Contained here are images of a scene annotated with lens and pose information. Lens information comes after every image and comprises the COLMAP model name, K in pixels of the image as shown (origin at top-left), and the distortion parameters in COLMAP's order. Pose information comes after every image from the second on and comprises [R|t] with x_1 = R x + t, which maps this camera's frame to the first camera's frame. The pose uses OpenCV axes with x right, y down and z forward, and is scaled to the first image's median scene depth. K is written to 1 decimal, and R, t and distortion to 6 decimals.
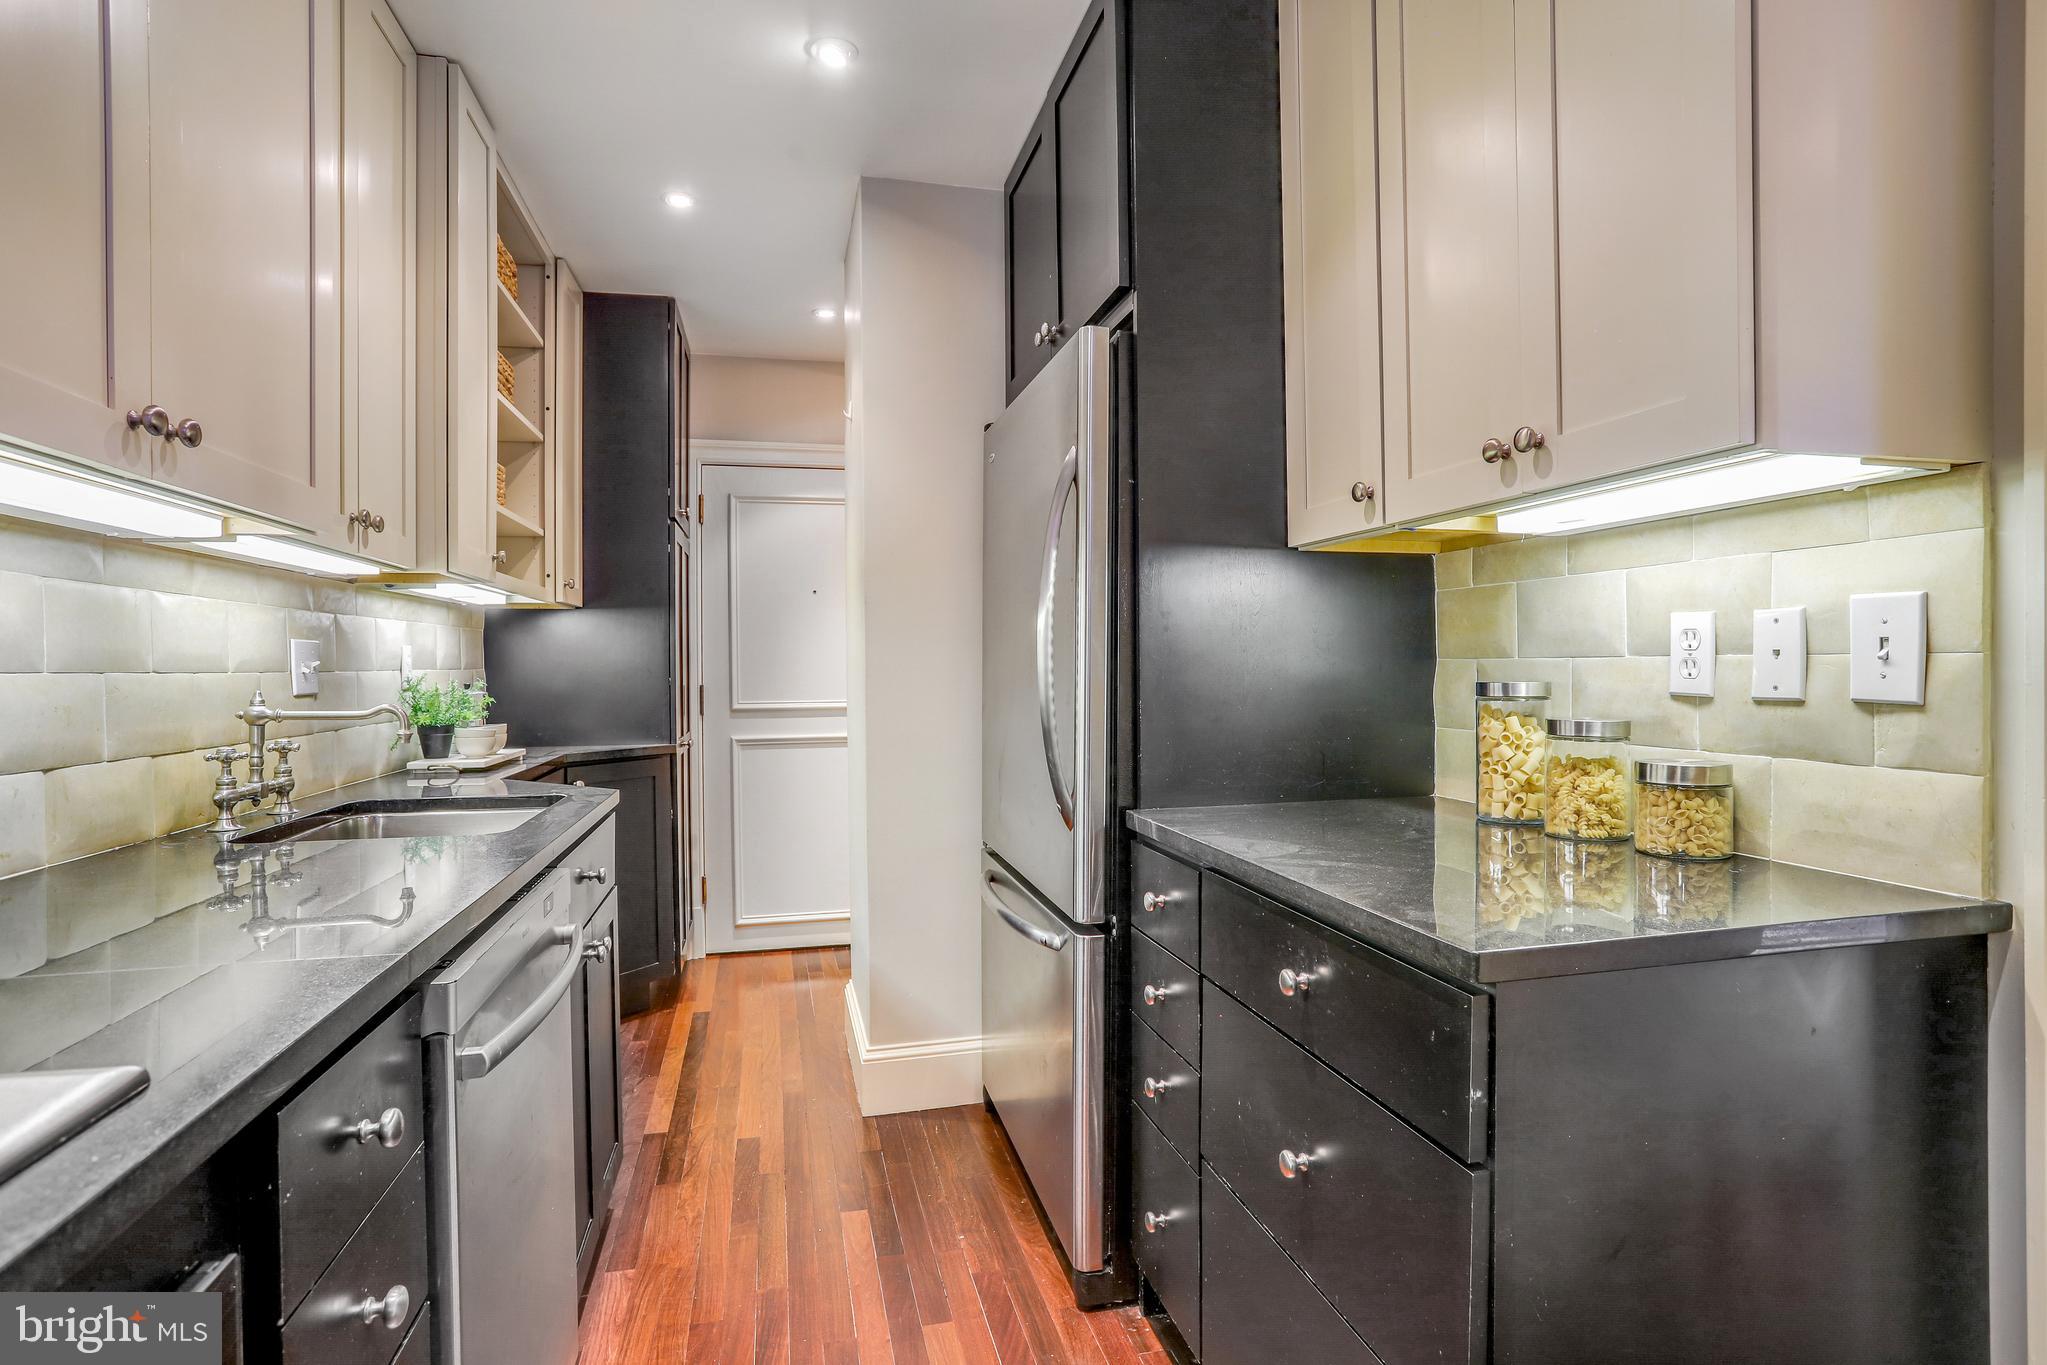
lens RADIAL K [[1031.9, 0, 1030.2], [0, 1031.9, 681.7], [0, 0, 1]] dist [-0.069536, 0.038803]
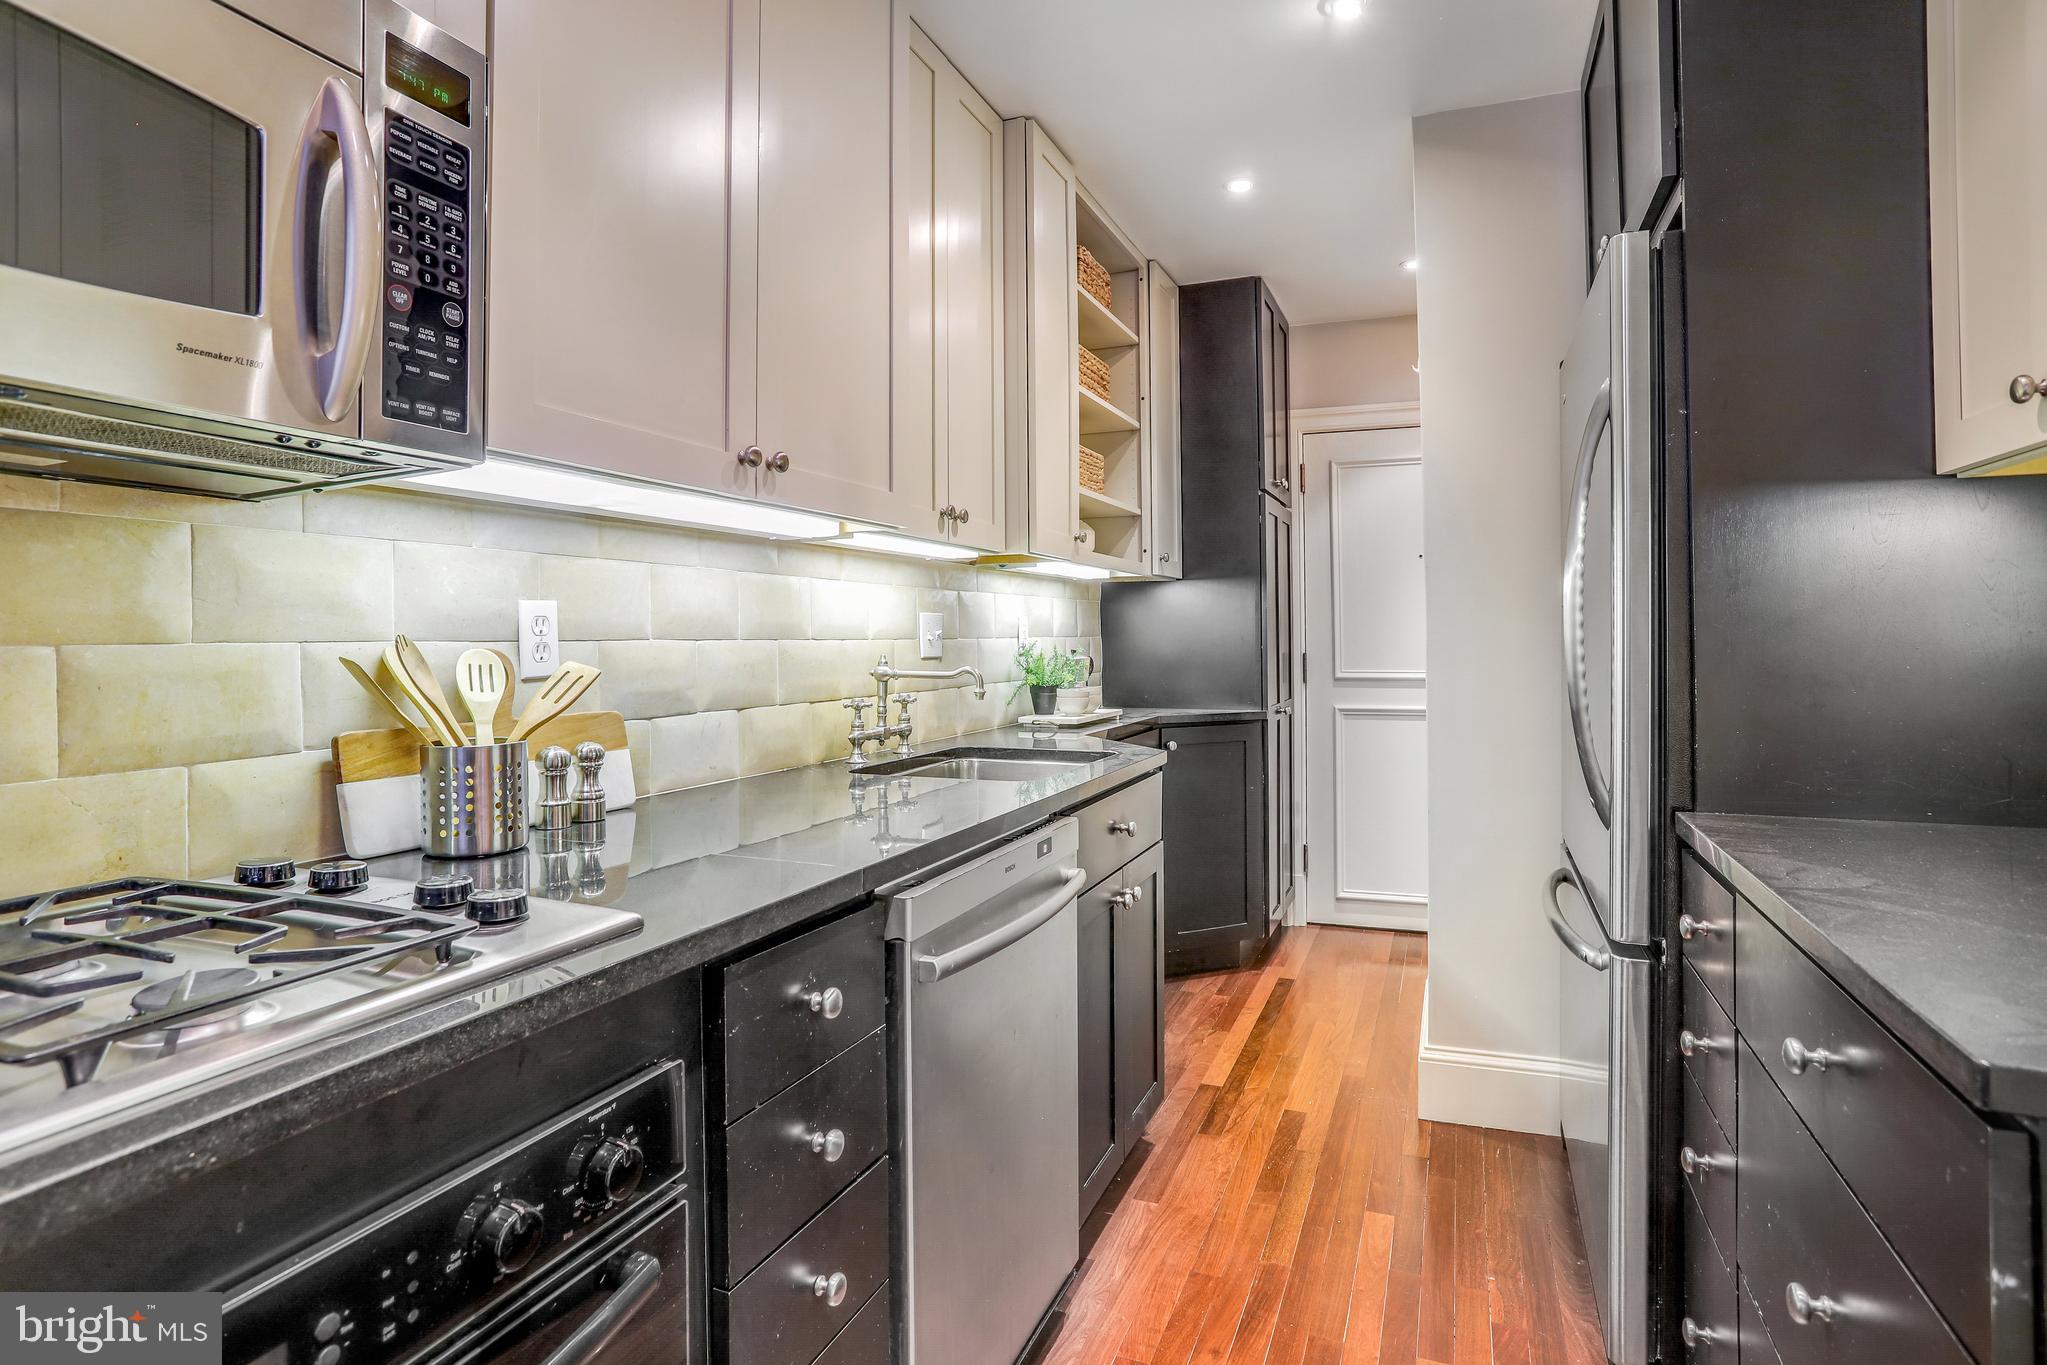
lens RADIAL K [[1053.3, 0, 1048.2], [0, 1053.3, 633.0], [0, 0, 1]] dist [-0.066978, 0.040513]
pose [[0.816287, 0.000127, -0.577646, 0.126408], [-0.009108, 0.999878, -0.012651, -0.001950], [0.577574, 0.015588, 0.816189, 0.030845]]
